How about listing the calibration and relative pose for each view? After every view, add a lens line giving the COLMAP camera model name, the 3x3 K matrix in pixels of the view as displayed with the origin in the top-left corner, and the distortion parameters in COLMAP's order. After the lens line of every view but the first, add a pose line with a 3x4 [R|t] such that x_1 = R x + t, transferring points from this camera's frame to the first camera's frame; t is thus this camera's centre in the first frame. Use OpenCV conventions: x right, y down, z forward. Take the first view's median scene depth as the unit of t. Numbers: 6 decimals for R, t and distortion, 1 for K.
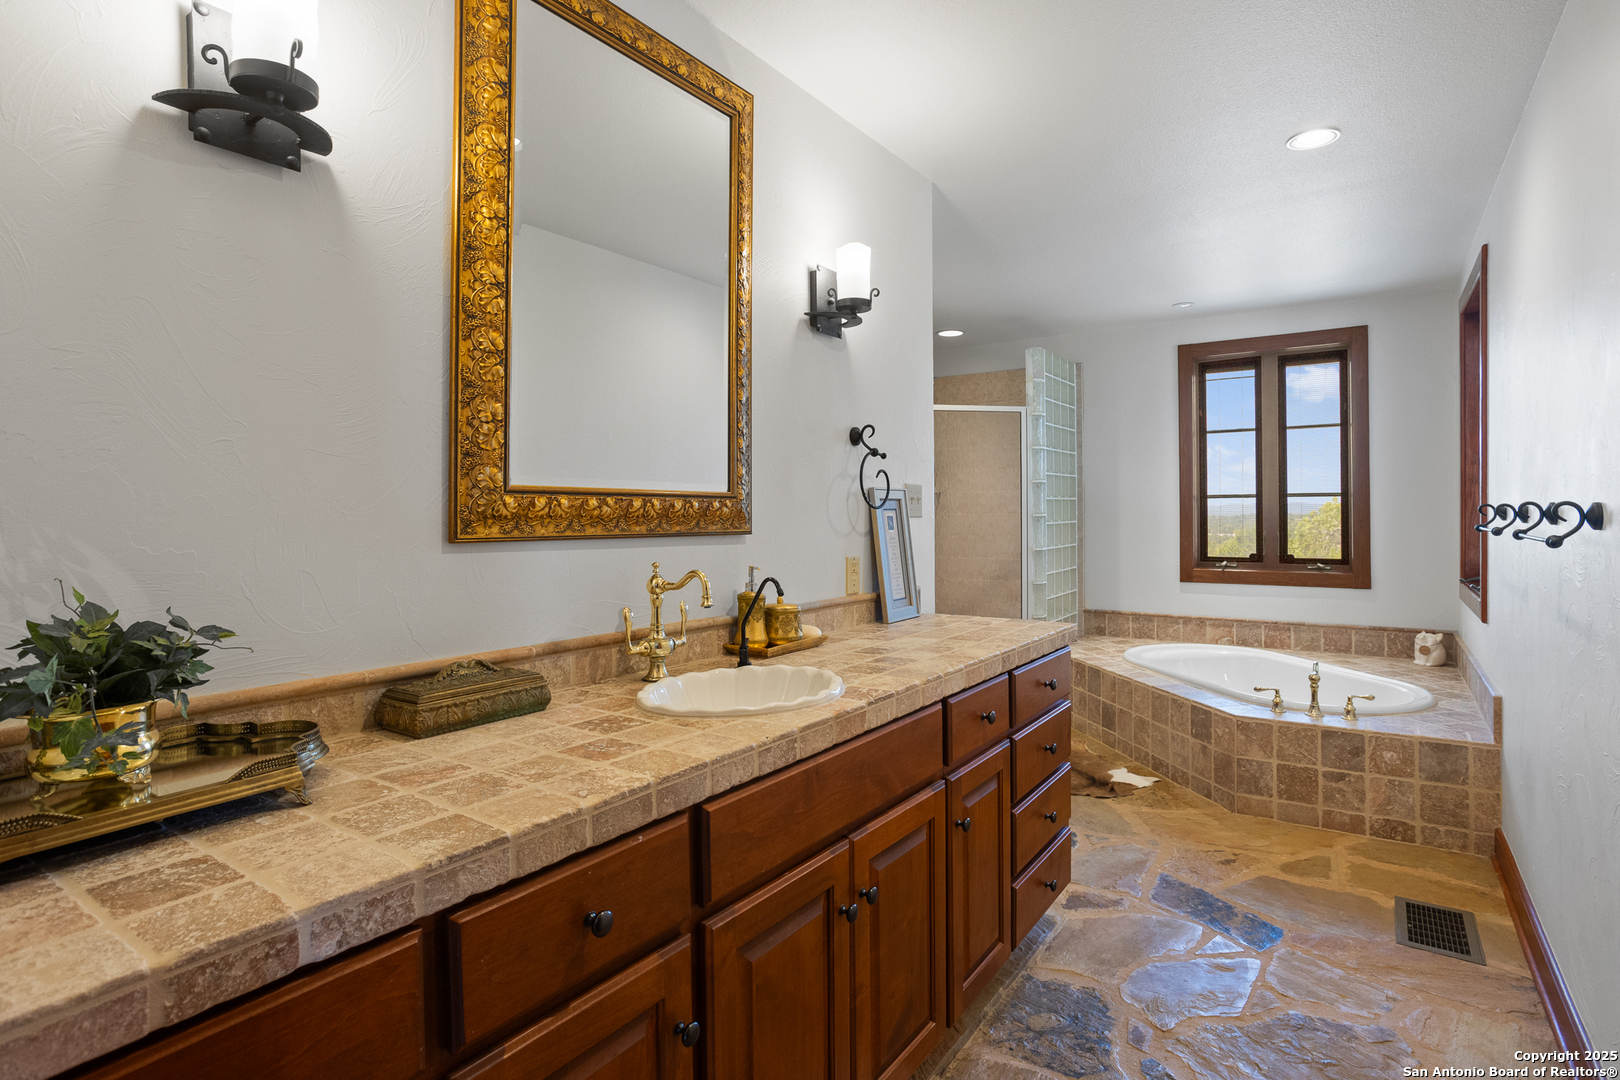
lens RADIAL K [[788.0, 0, 832.5], [0, 788.0, 512.1], [0, 0, 1]] dist [-0.037408, 0.020246]
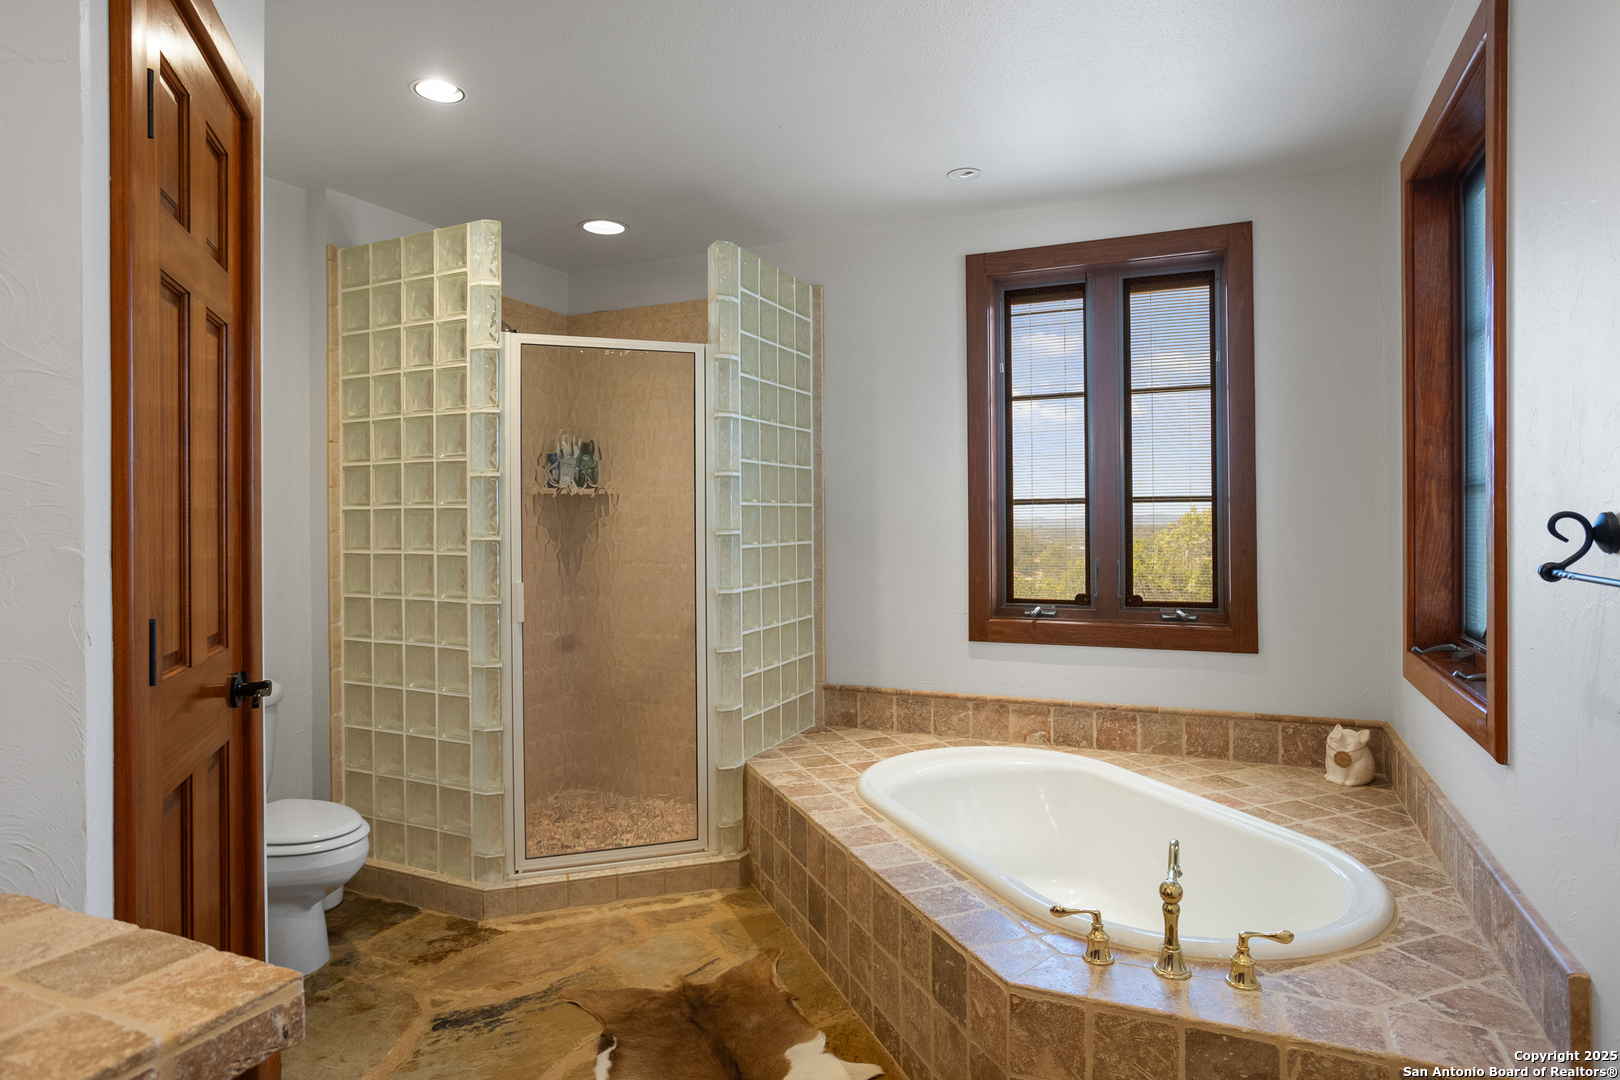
lens RADIAL K [[976.1, 0, 774.9], [0, 976.1, 527.7], [0, 0, 1]] dist [-0.028439, 0.003829]
pose [[0.986333, -0.001474, 0.164758, 0.185459], [0.001136, 0.999997, 0.002150, -0.001367], [-0.164761, -0.001934, 0.986332, 0.299548]]
